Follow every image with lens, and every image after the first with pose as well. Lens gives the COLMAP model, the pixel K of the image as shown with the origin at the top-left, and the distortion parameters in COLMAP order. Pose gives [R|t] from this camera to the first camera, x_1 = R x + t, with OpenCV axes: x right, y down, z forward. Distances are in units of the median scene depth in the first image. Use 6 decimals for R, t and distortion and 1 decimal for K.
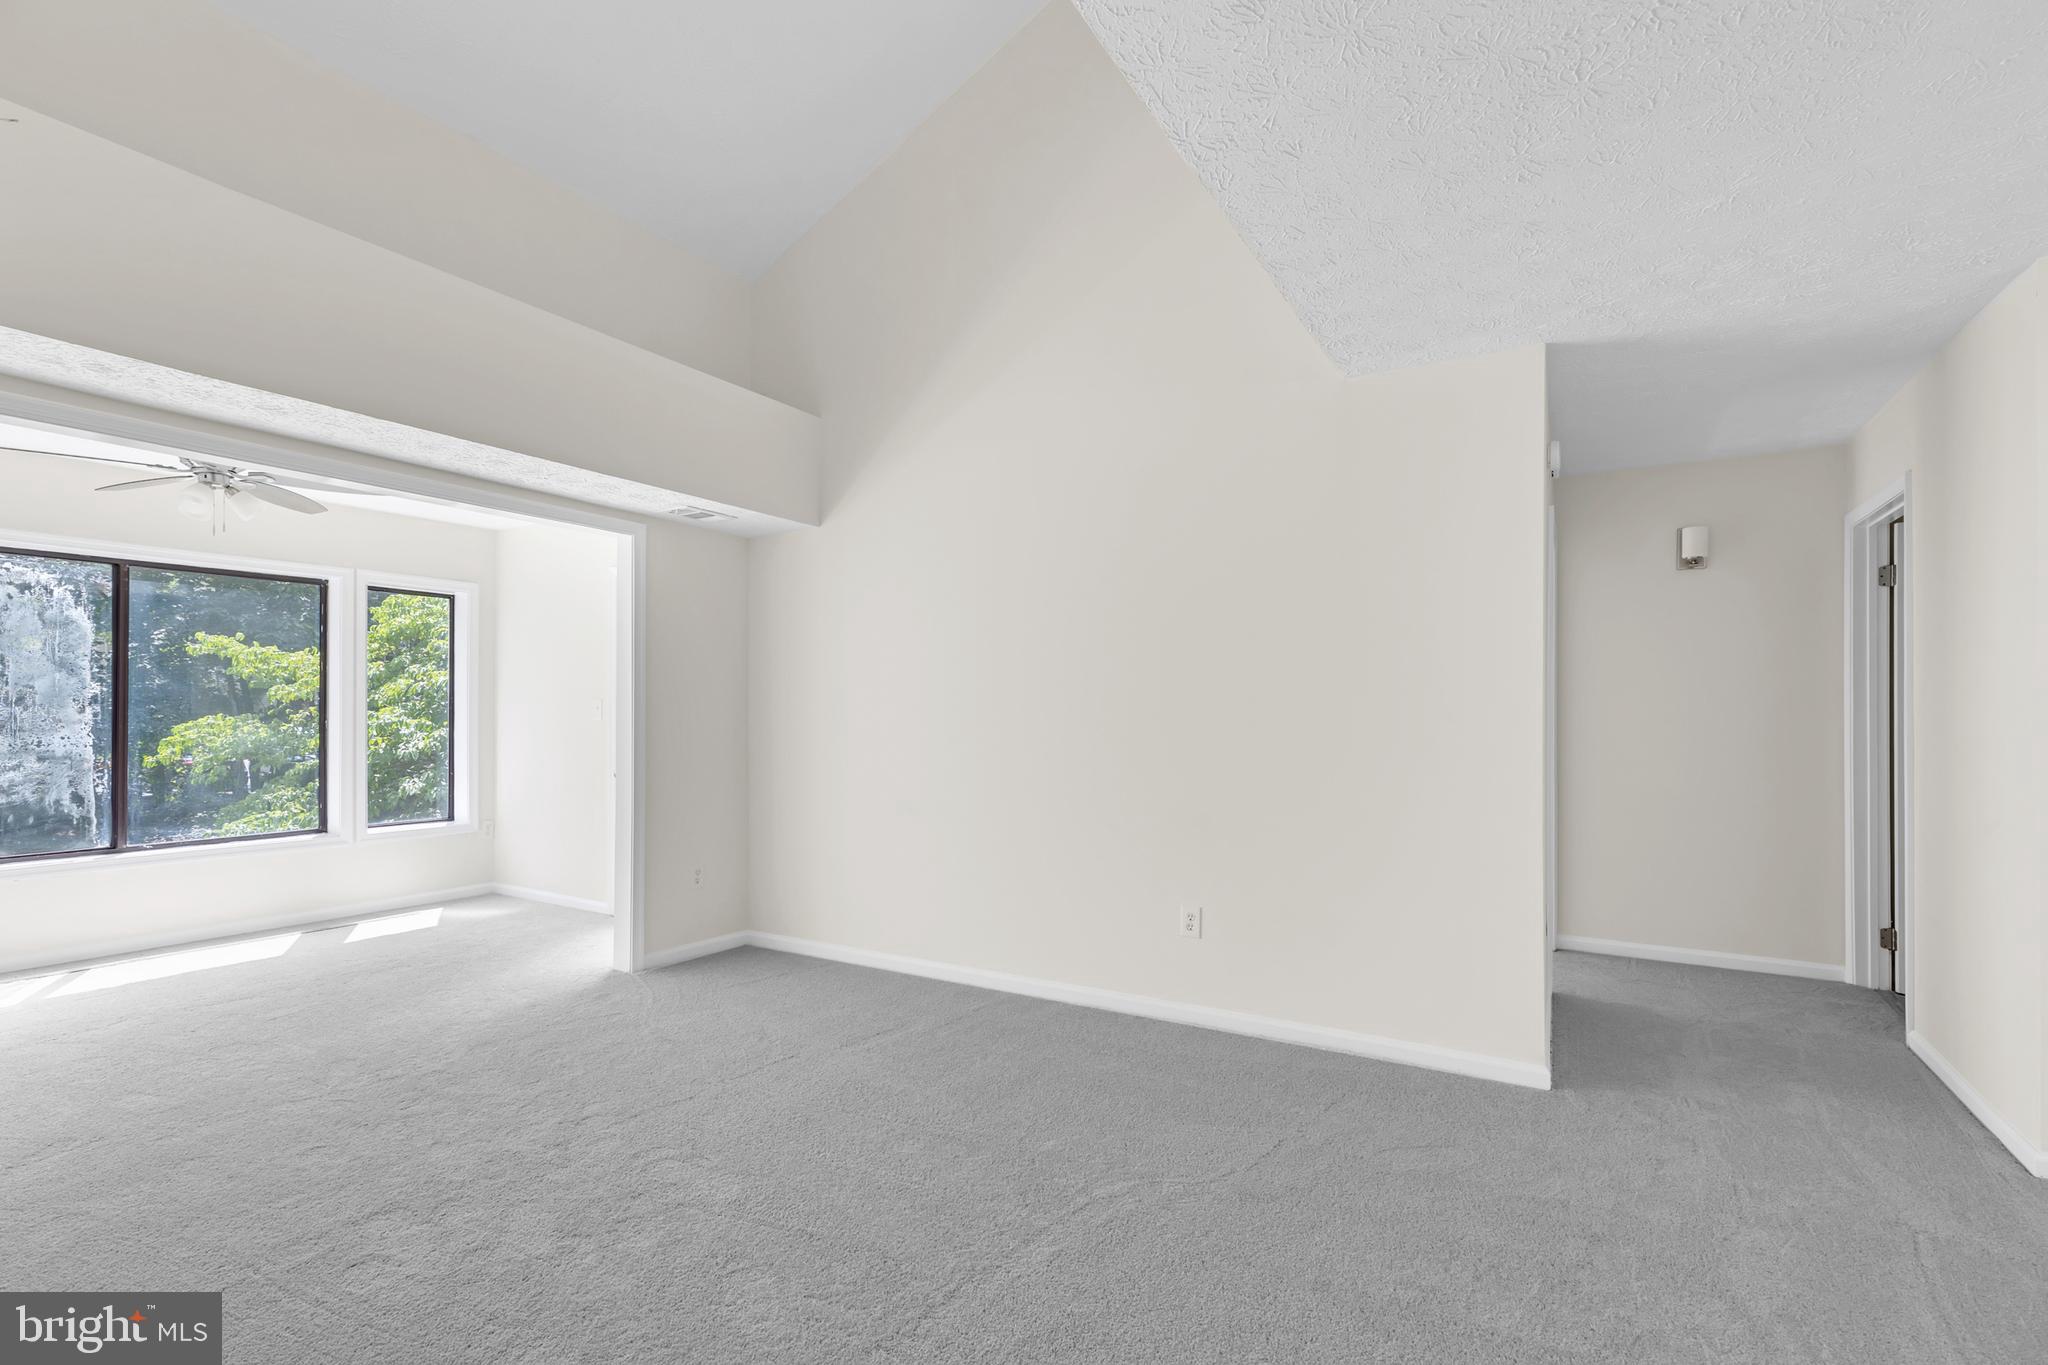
lens RADIAL K [[942.9, 0, 1017.4], [0, 942.9, 704.8], [0, 0, 1]] dist [-0.001406, 0.000304]
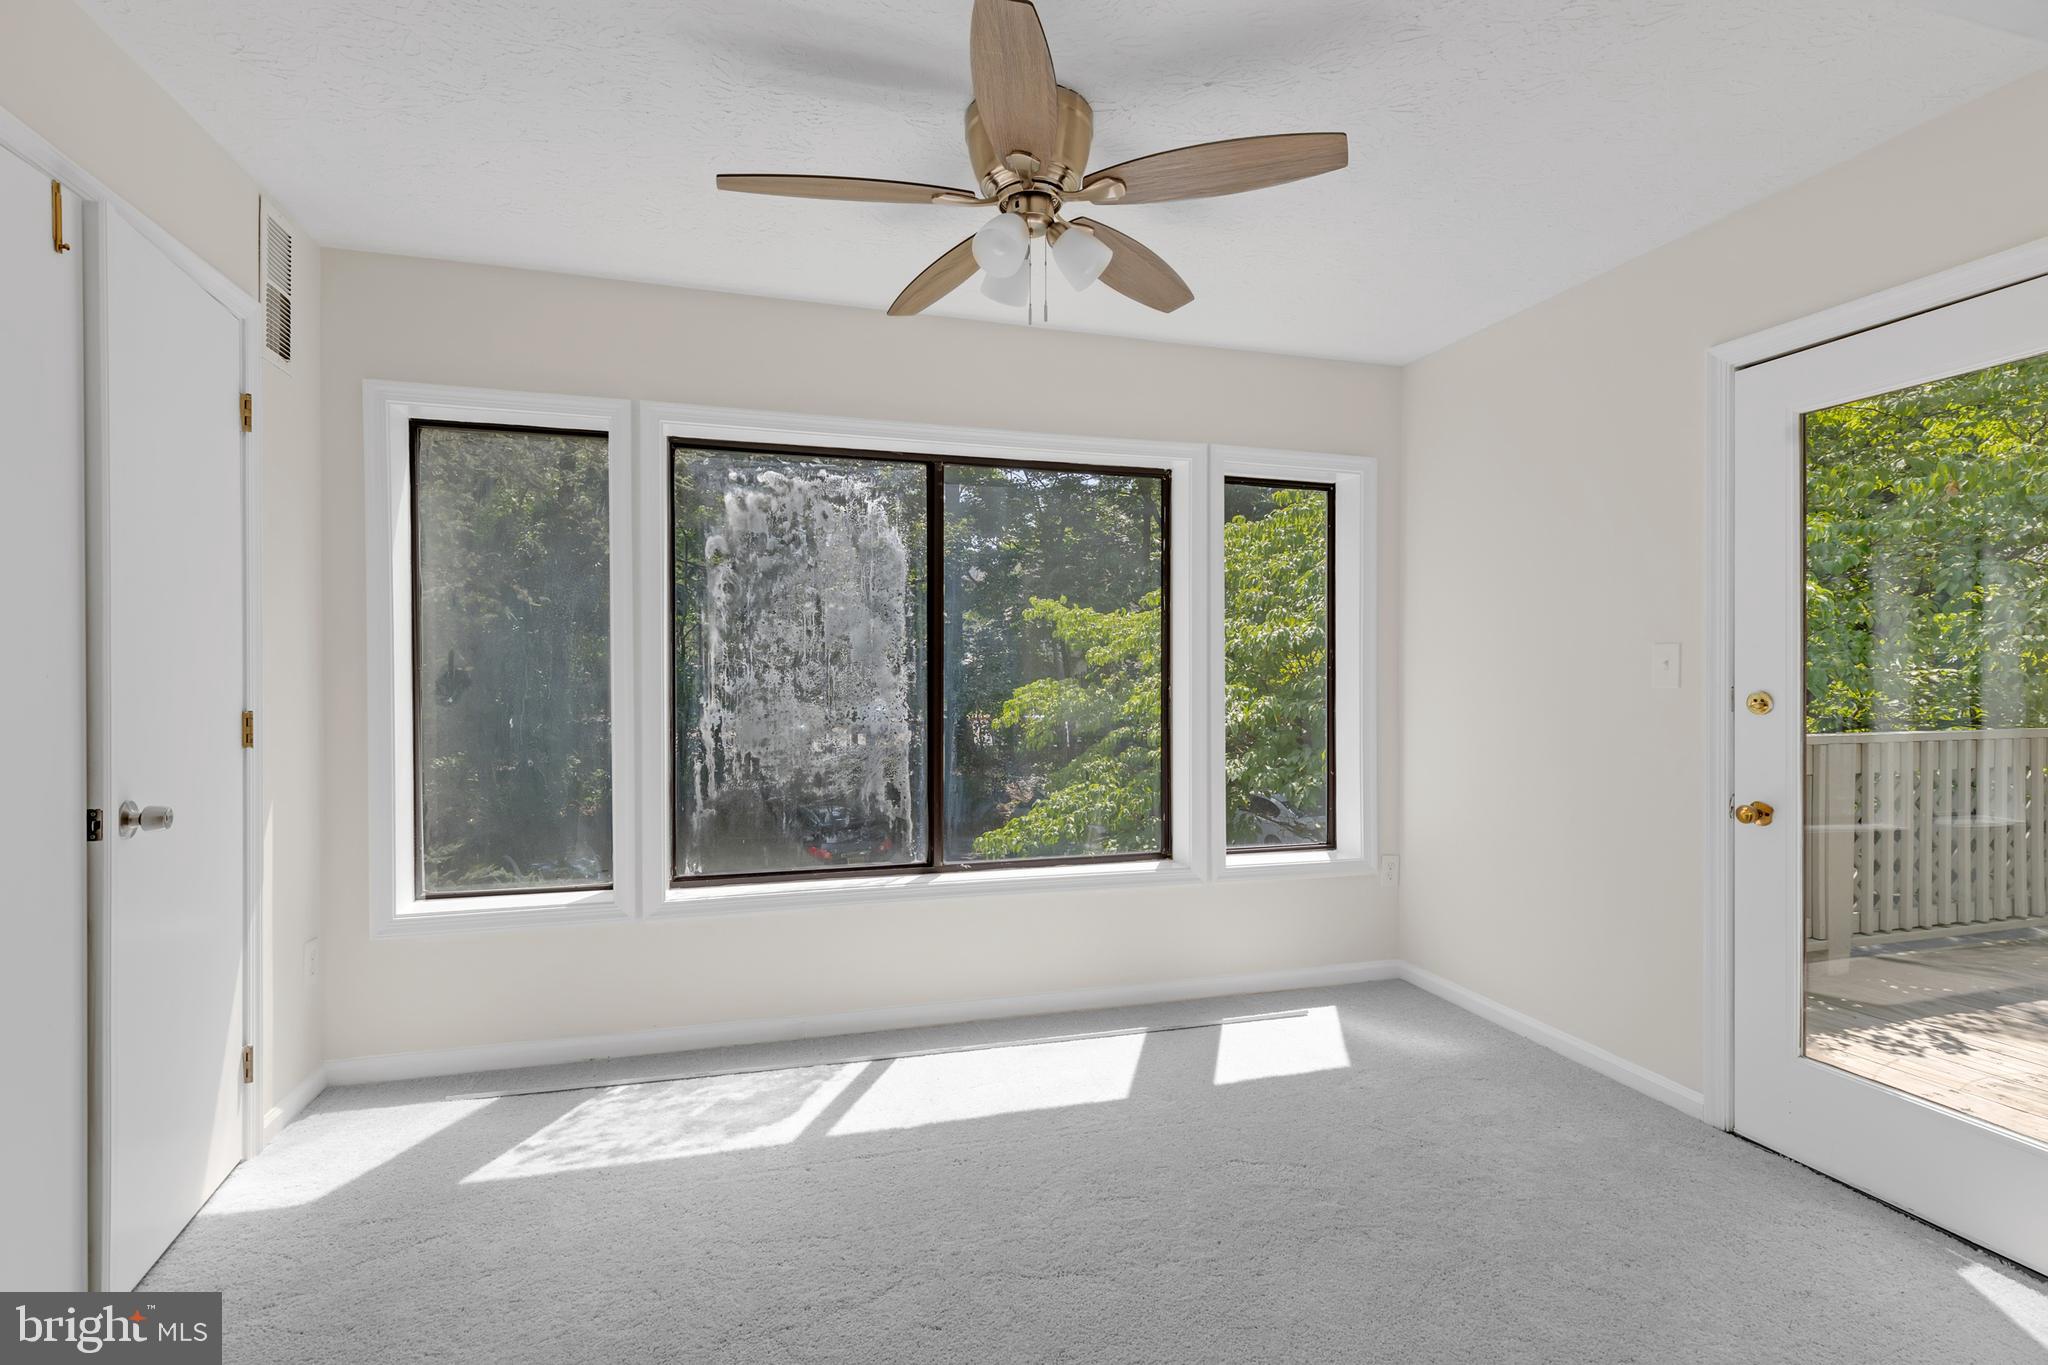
lens RADIAL K [[942.9, 0, 1017.4], [0, 942.9, 704.8], [0, 0, 1]] dist [-0.001406, 0.000304]
pose [[0.740741, 0.019934, -0.671495, -0.430552], [0.004619, 0.999385, 0.034763, 0.007167], [0.671775, -0.028851, 0.740193, 0.515007]]
